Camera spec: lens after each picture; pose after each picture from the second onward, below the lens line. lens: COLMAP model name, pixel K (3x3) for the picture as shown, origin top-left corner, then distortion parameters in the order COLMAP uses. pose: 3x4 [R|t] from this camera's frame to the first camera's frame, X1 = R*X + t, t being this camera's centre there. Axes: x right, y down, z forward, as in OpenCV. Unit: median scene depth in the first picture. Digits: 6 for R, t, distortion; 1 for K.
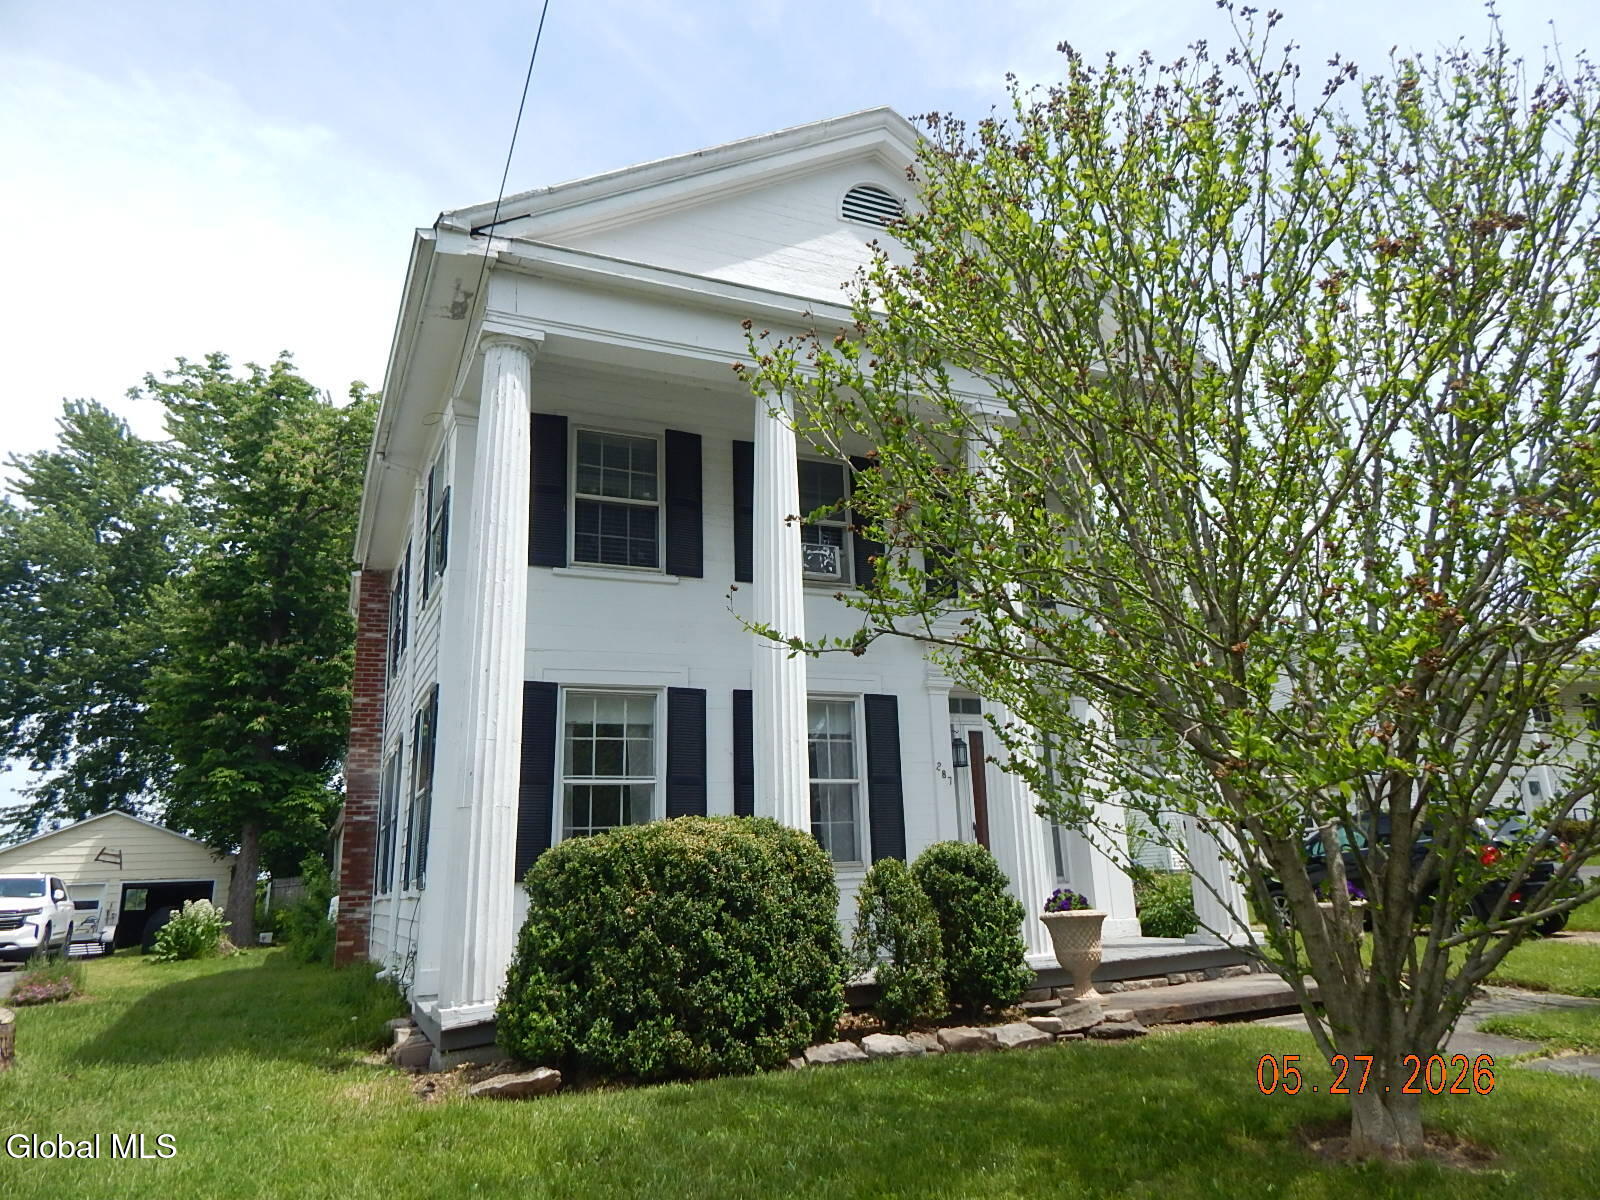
lens RADIAL K [[1050.6, 0, 800.0], [0, 1050.6, 600.0], [0, 0, 1]] dist [0.003245, -0.006819]
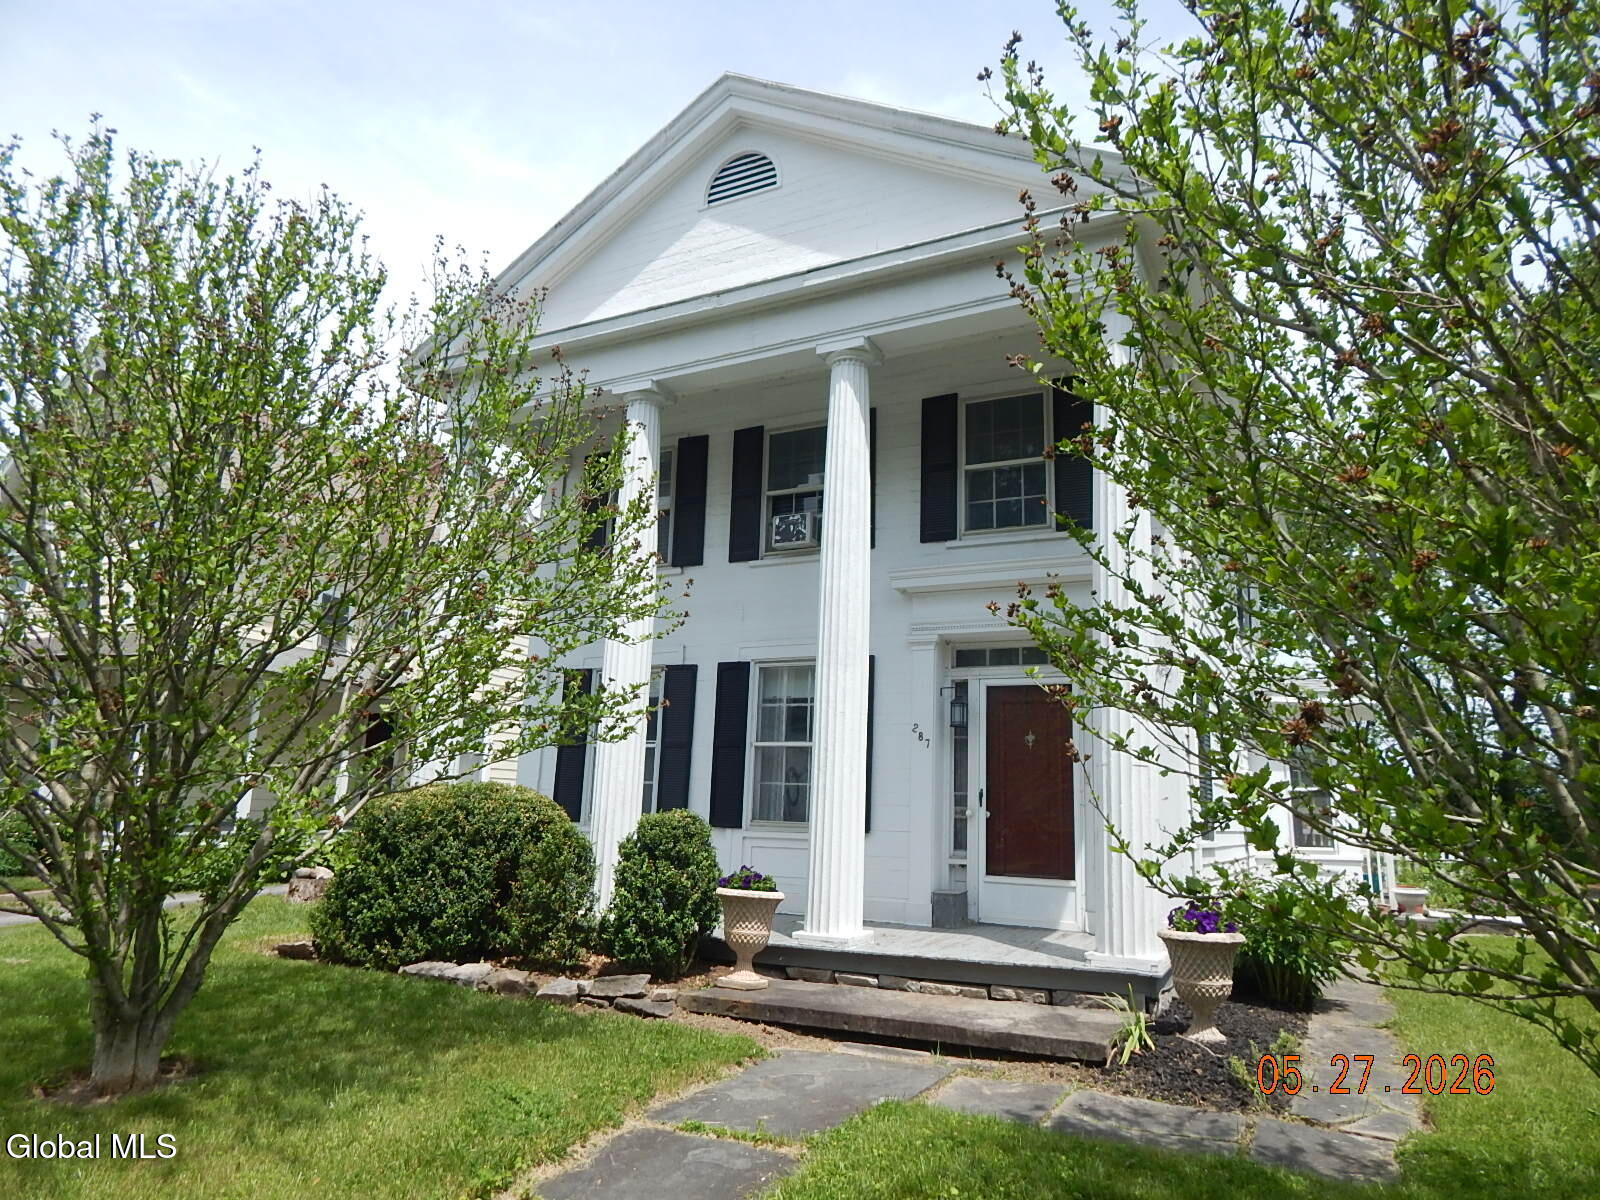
lens RADIAL K [[1050.6, 0, 800.0], [0, 1050.6, 600.0], [0, 0, 1]] dist [0.003245, -0.006819]
pose [[0.613829, -0.094588, -0.783752, 1.239958], [0.152760, 0.988263, 0.000371, 0.046766], [0.774518, -0.119954, 0.621074, 0.546176]]
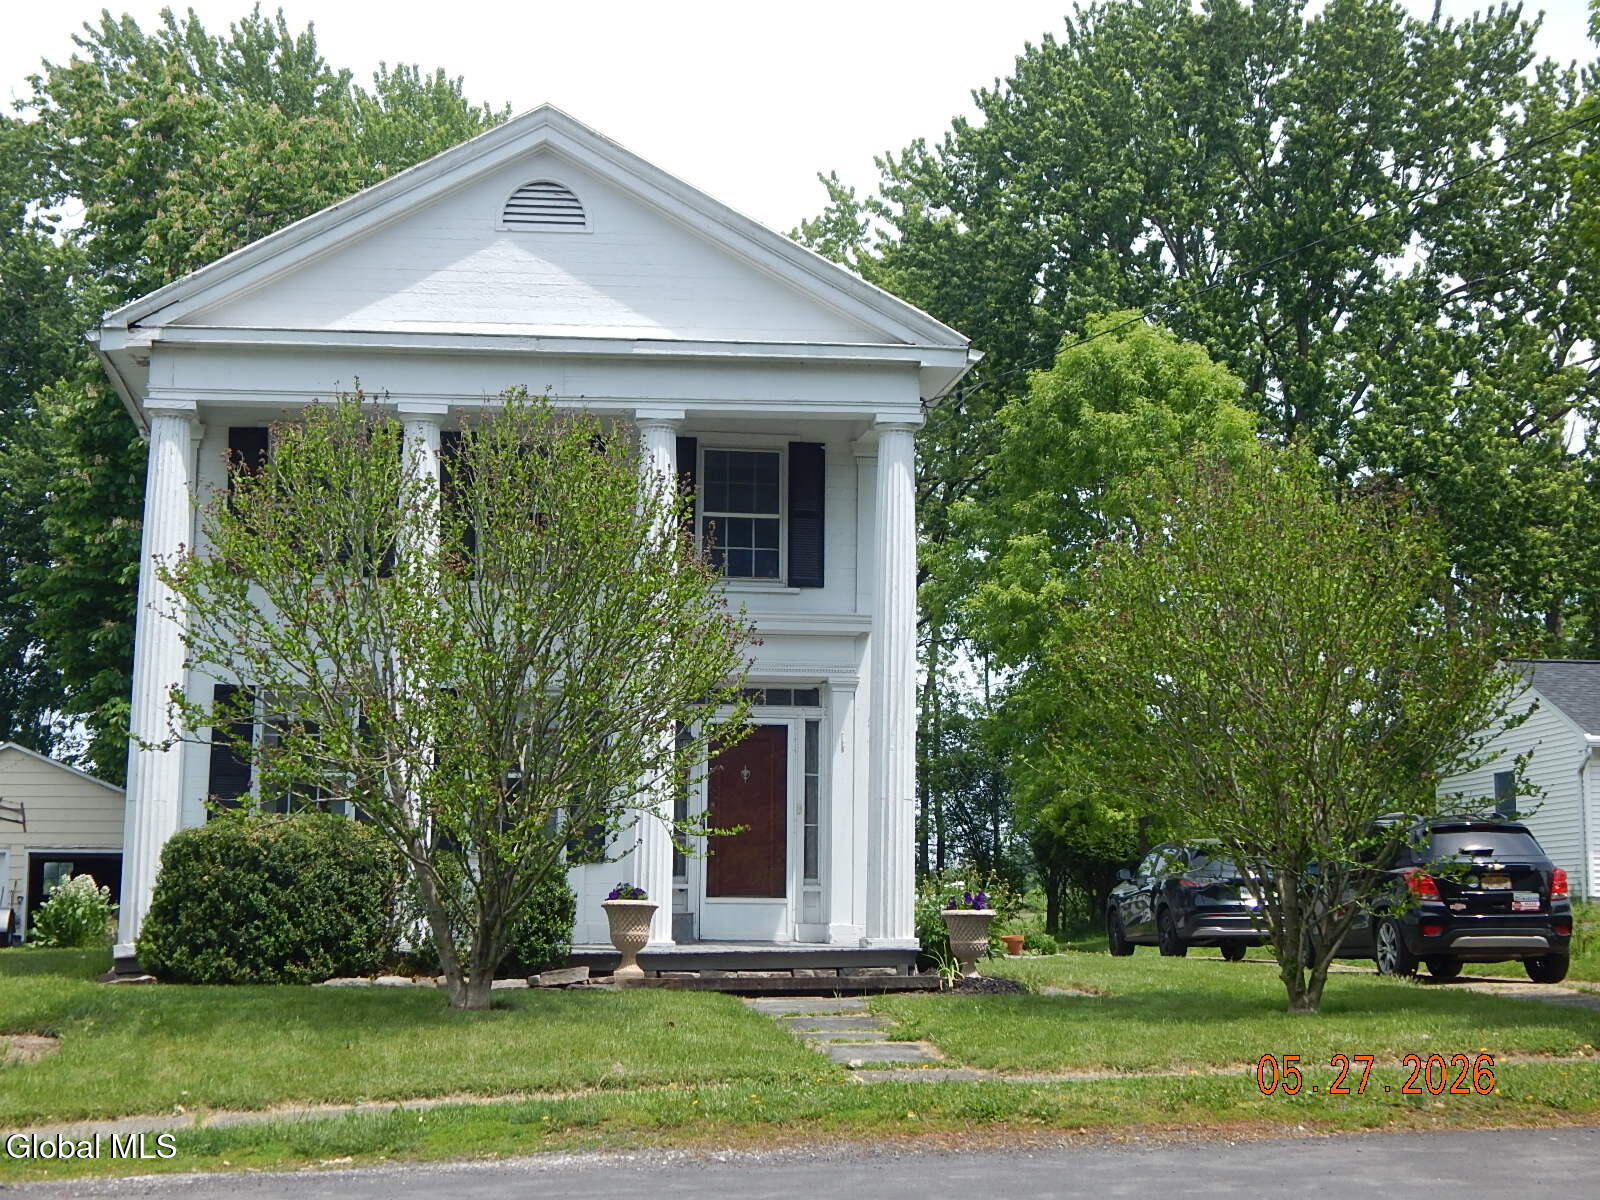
lens RADIAL K [[2504.4, 0, 800.0], [0, 2504.4, 600.0], [0, 0, 1]] dist [0.026035, -0.204047]
pose [[0.958821, 0.011524, -0.283779, 1.416822], [0.030243, 0.989353, 0.142361, -0.488403], [0.282398, -0.145081, 0.948263, -1.763915]]
